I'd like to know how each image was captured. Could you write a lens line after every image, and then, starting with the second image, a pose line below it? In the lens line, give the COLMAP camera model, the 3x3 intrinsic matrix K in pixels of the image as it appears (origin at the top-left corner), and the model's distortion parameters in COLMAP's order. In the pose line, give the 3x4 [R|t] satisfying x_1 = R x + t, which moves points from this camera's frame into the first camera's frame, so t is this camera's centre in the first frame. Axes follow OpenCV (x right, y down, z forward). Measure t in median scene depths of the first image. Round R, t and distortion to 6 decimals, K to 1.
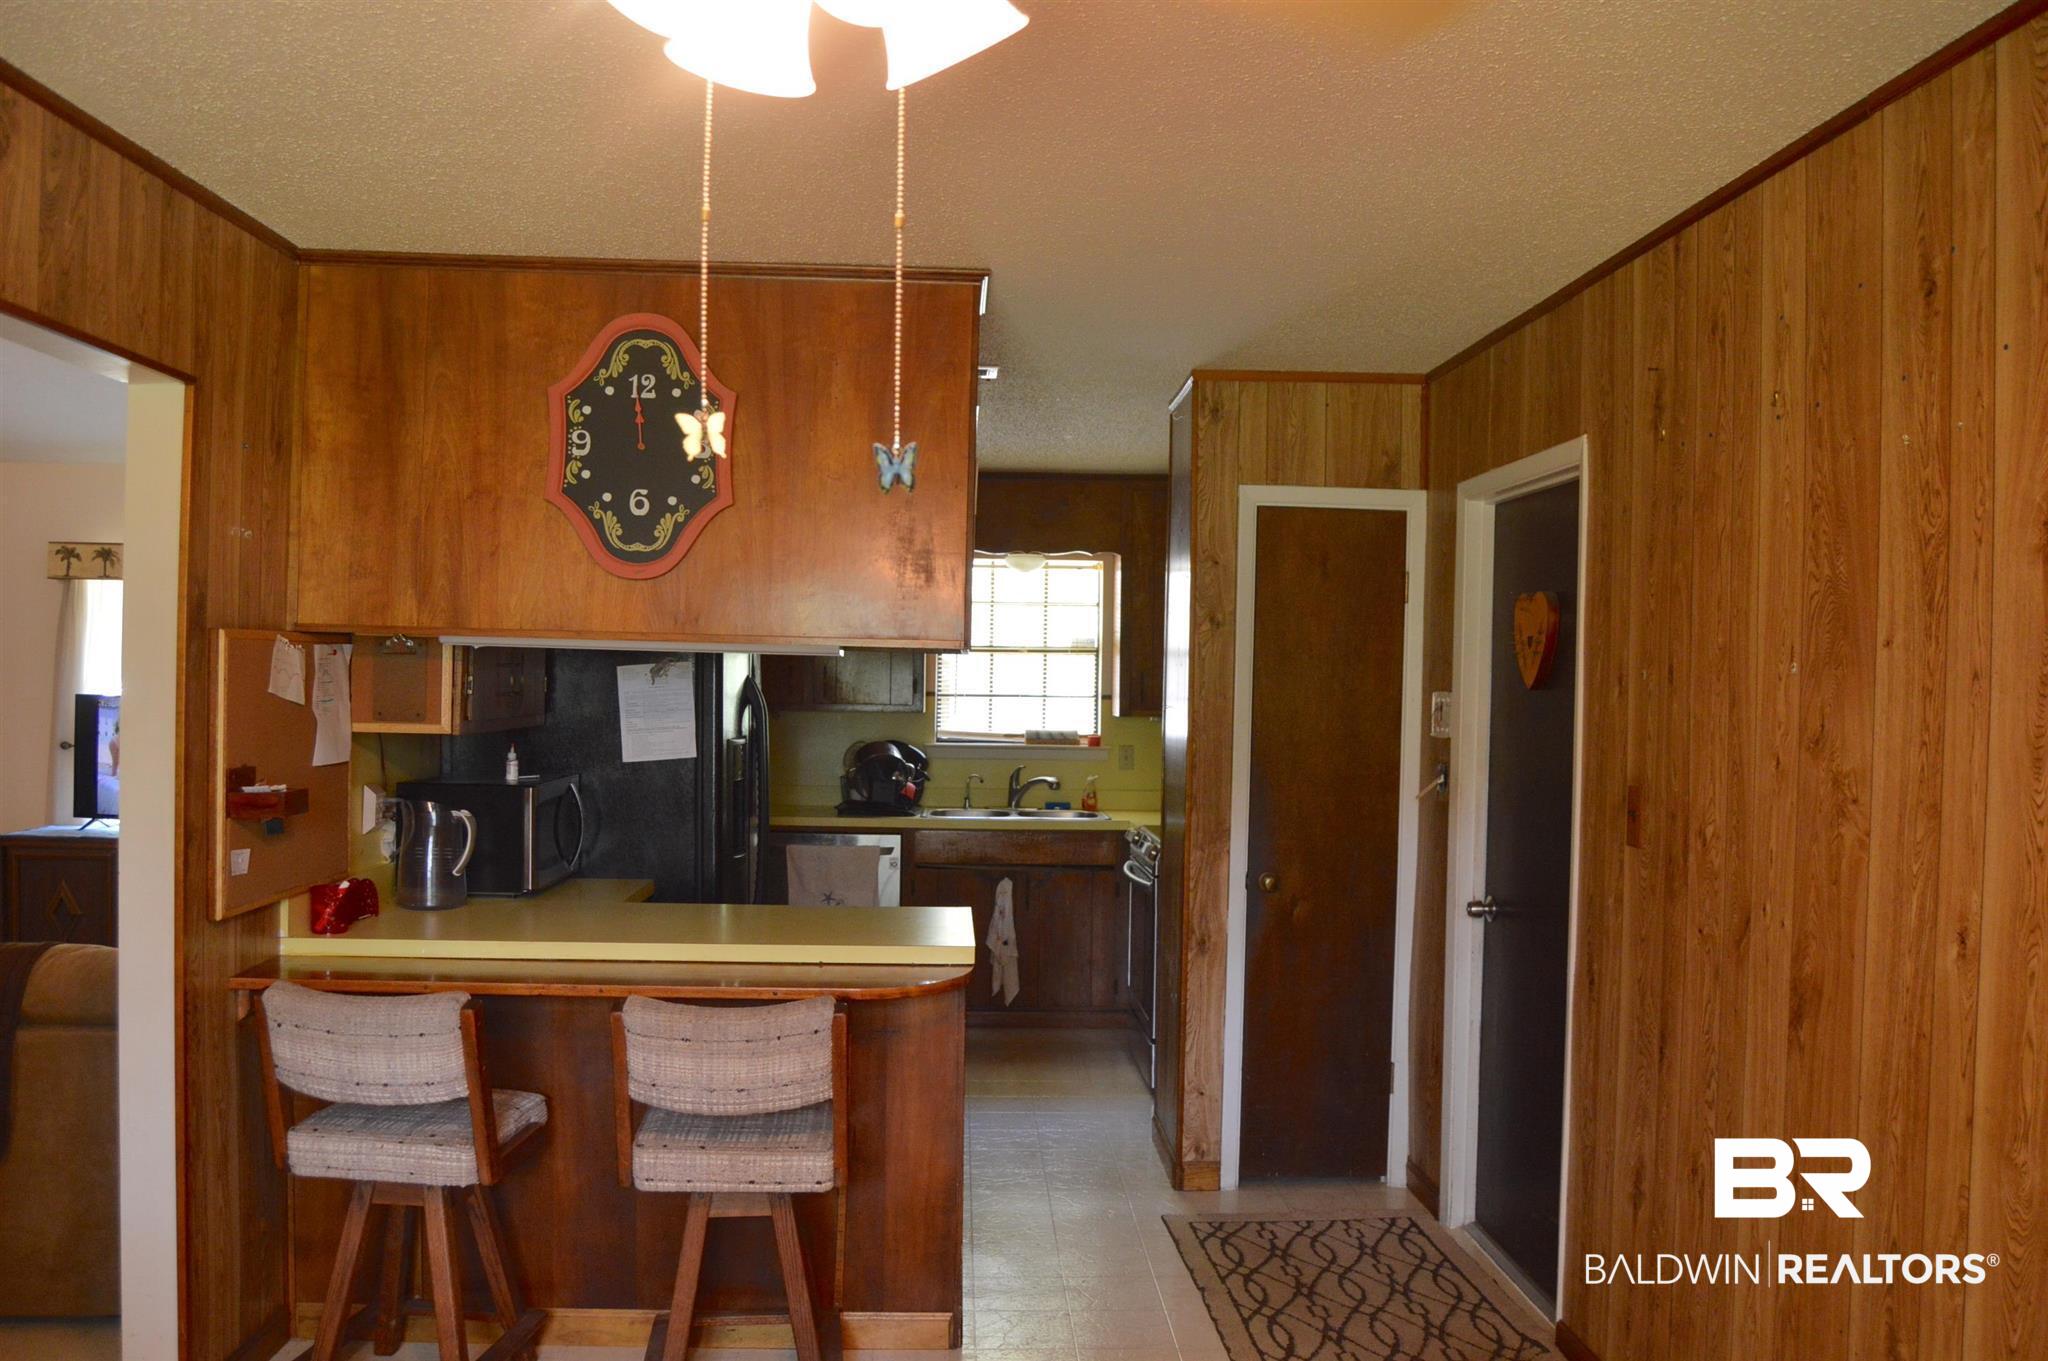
lens RADIAL K [[1637.9, 0, 1034.0], [0, 1637.9, 679.9], [0, 0, 1]] dist [-0.110865, 0.062662]
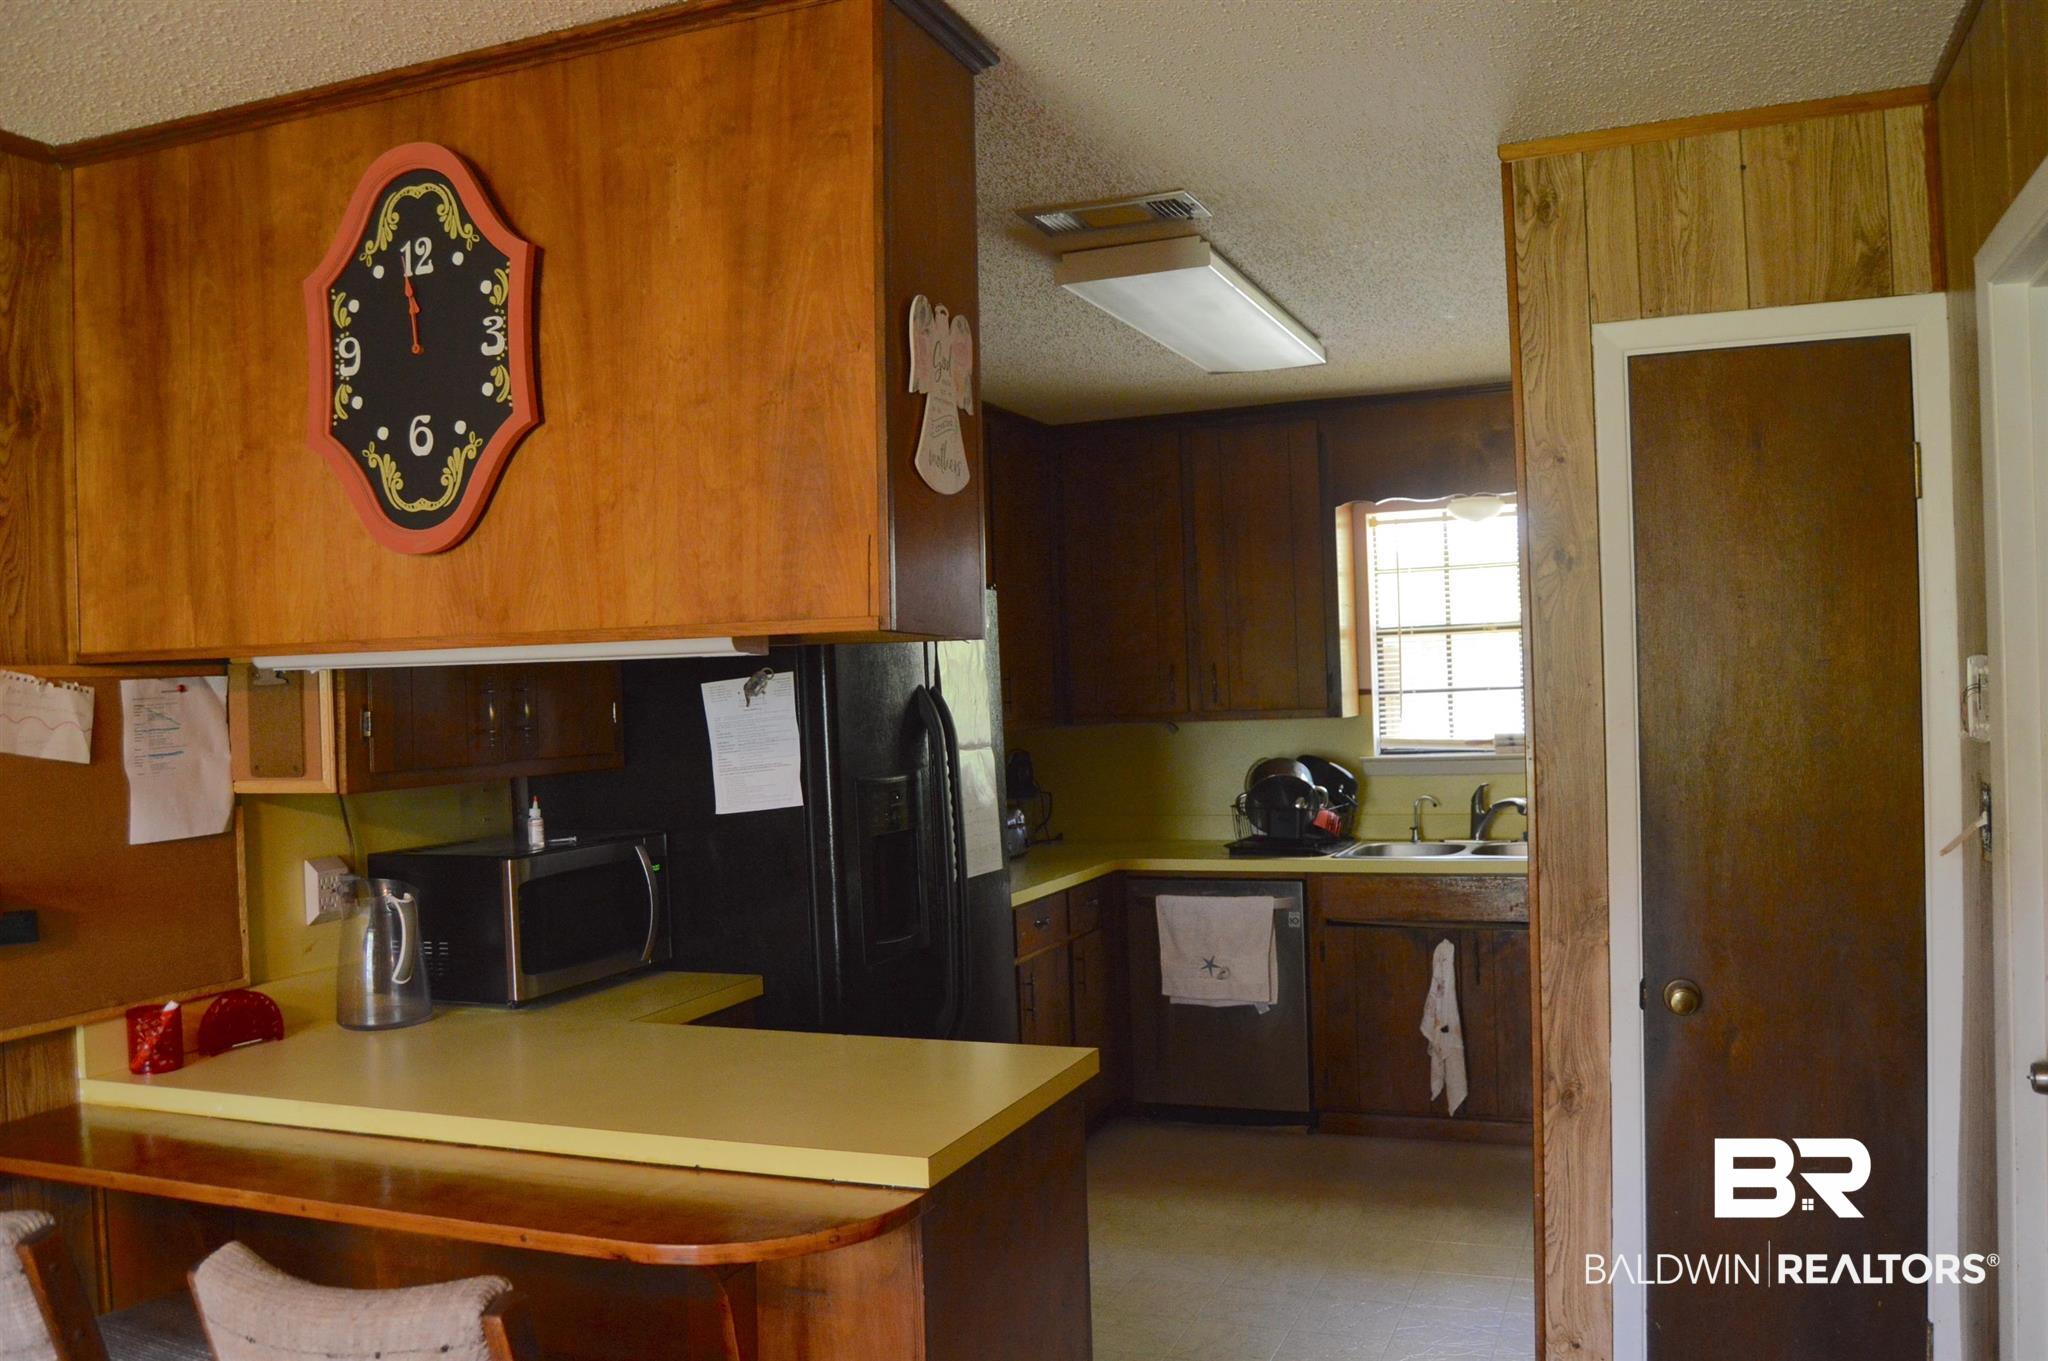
lens RADIAL K [[1637.9, 0, 1034.0], [0, 1637.9, 679.9], [0, 0, 1]] dist [-0.110865, 0.062662]
pose [[0.907959, -0.050285, -0.416032, 0.205376], [0.050465, 0.998670, -0.010570, 0.005913], [0.416010, -0.011398, 0.909289, 0.441988]]
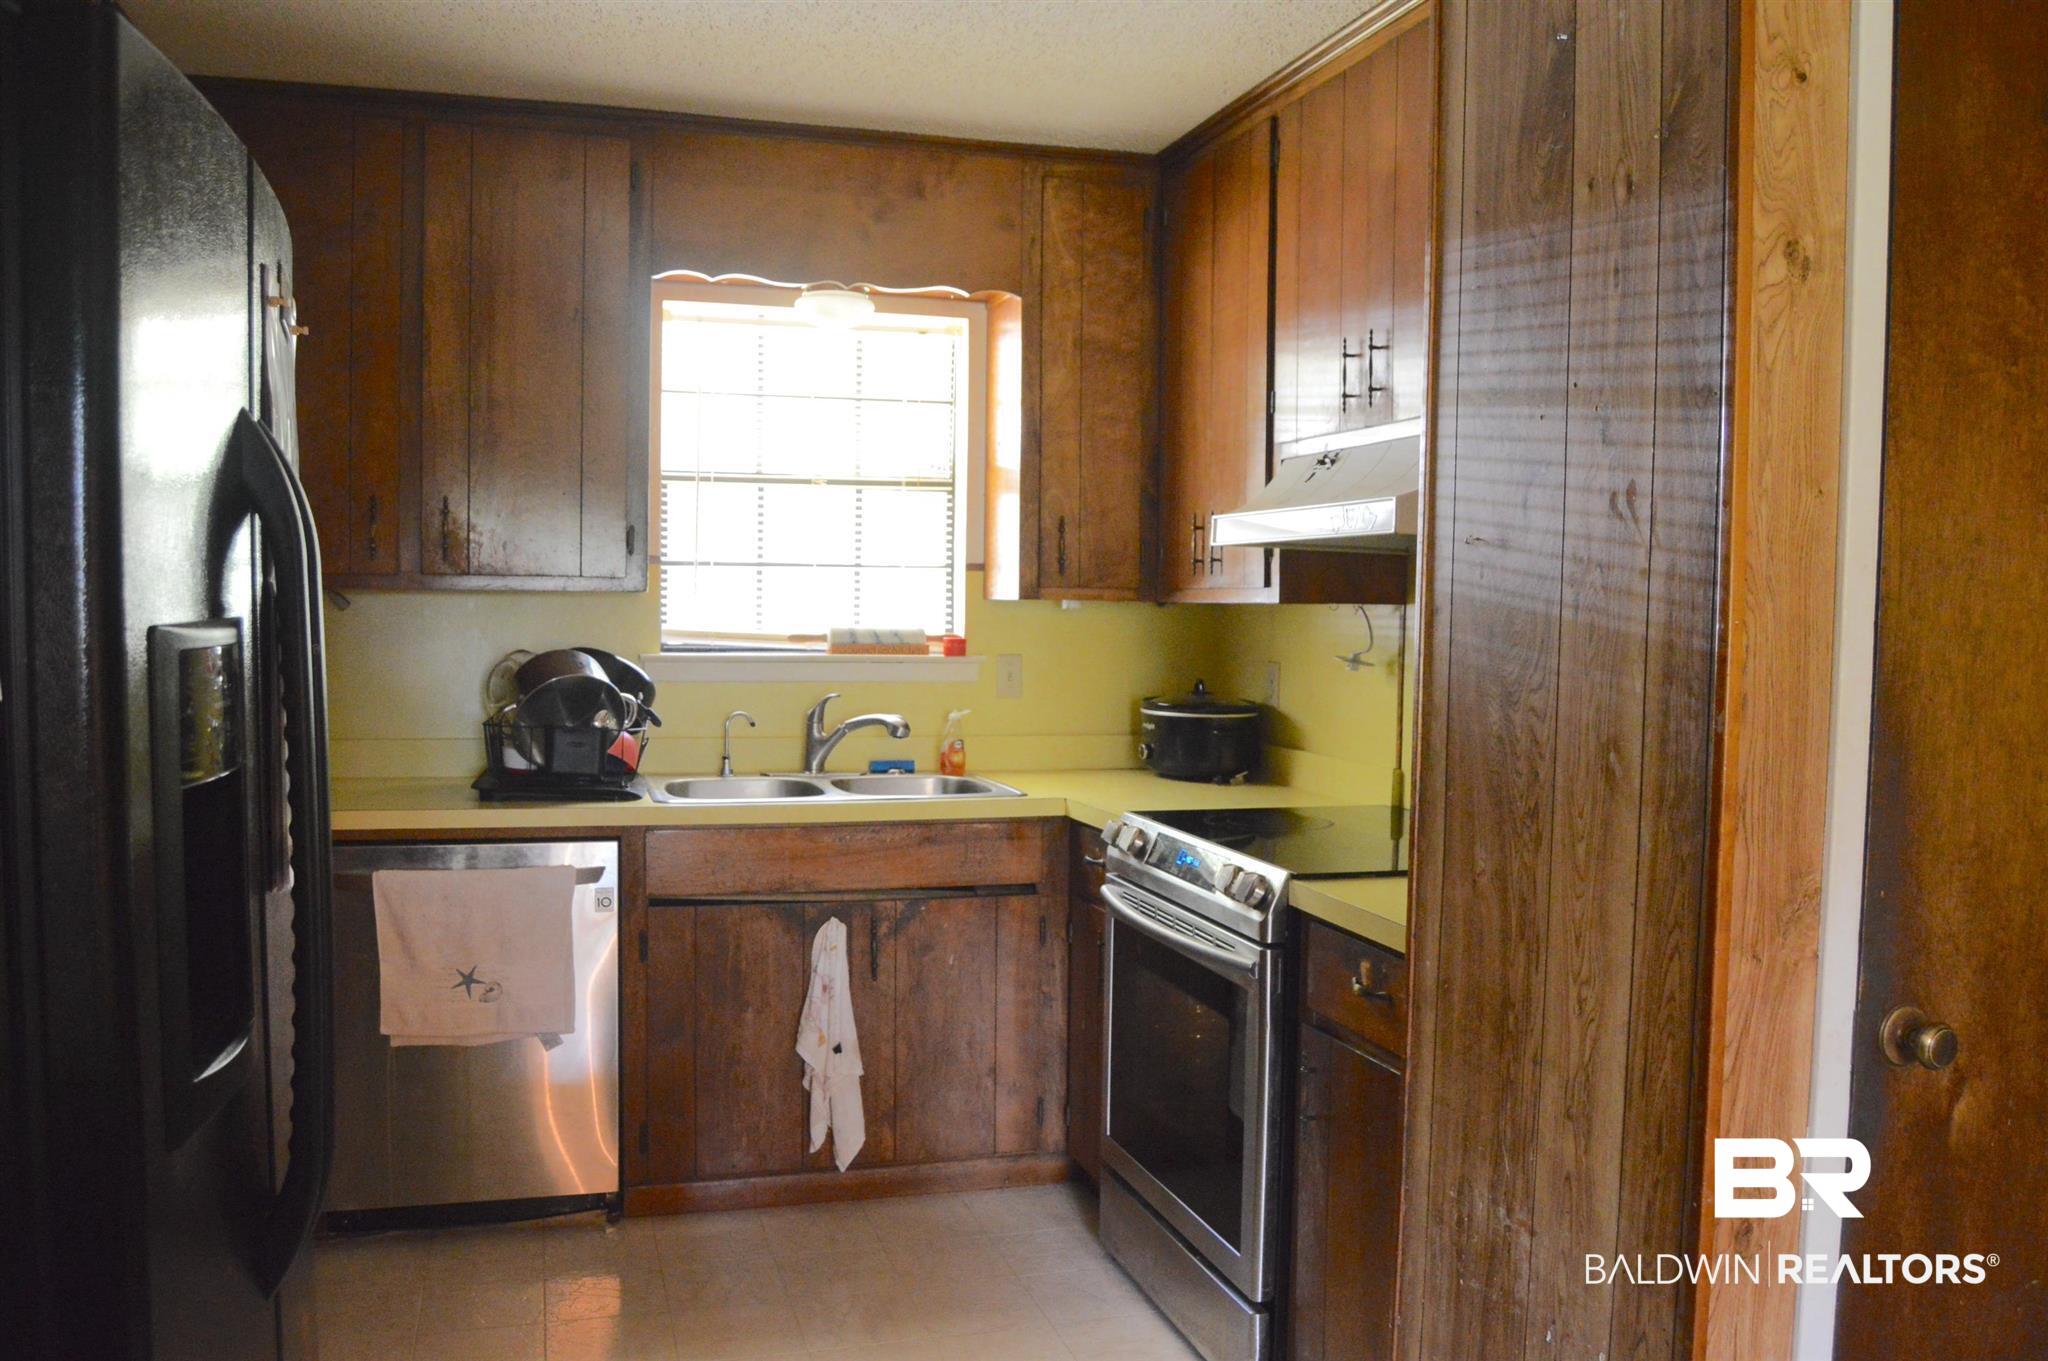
lens RADIAL K [[1637.9, 0, 1034.0], [0, 1637.9, 679.9], [0, 0, 1]] dist [-0.110865, 0.062662]
pose [[0.968661, -0.013499, 0.248019, -0.134015], [0.000728, 0.998672, 0.051510, 0.036787], [-0.248385, -0.049715, 0.967385, 0.838129]]
